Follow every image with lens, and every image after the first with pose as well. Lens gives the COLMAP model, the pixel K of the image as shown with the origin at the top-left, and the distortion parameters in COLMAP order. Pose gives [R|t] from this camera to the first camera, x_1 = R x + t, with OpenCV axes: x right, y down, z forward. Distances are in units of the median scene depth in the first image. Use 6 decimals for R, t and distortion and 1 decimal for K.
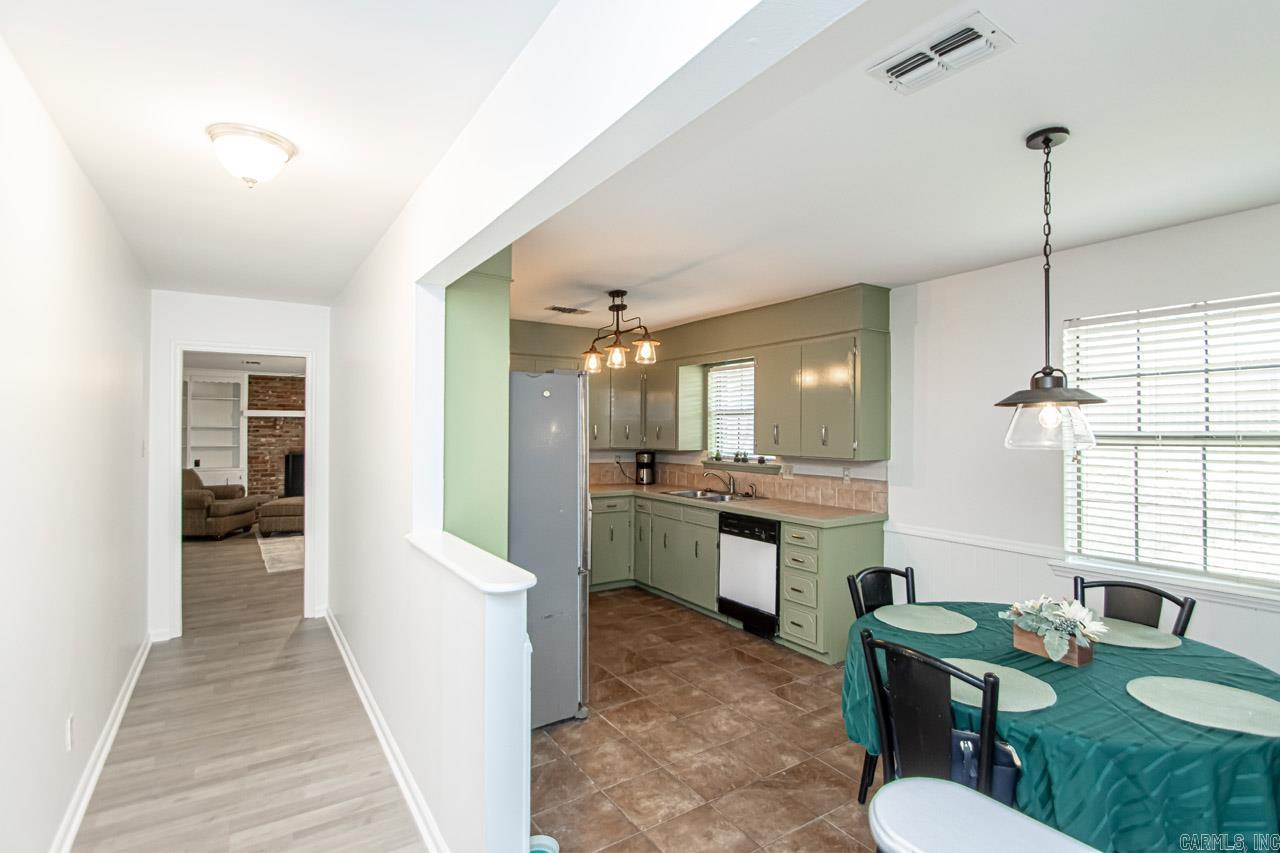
lens RADIAL K [[595.0, 0, 645.2], [0, 595.0, 423.8], [0, 0, 1]] dist [0.015217, -0.017135]
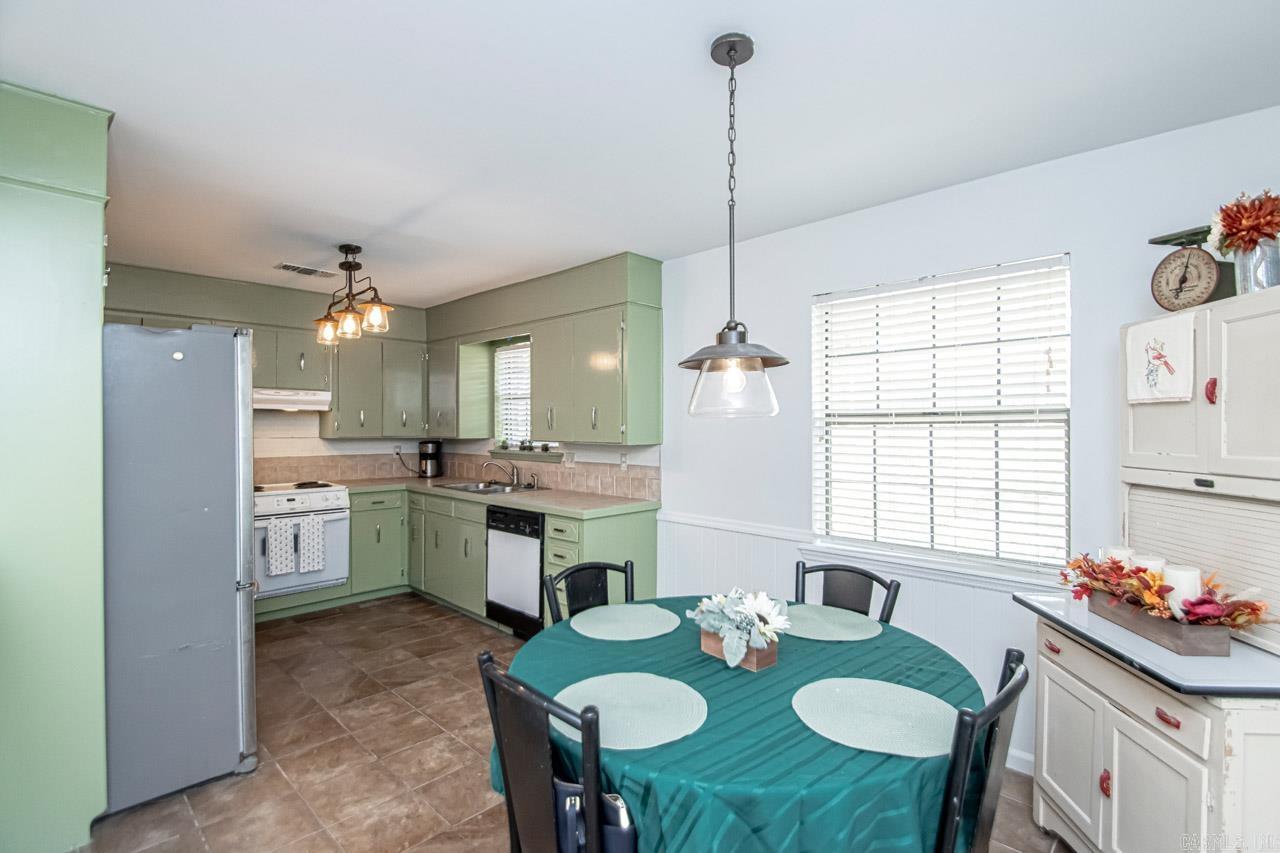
lens RADIAL K [[590.0, 0, 640.3], [0, 590.0, 422.8], [0, 0, 1]] dist [0.014454, -0.018298]
pose [[0.976376, -0.001784, 0.216073, 0.186165], [0.000634, 0.999985, 0.005392, 0.023271], [-0.216080, -0.005128, 0.976362, 0.104462]]
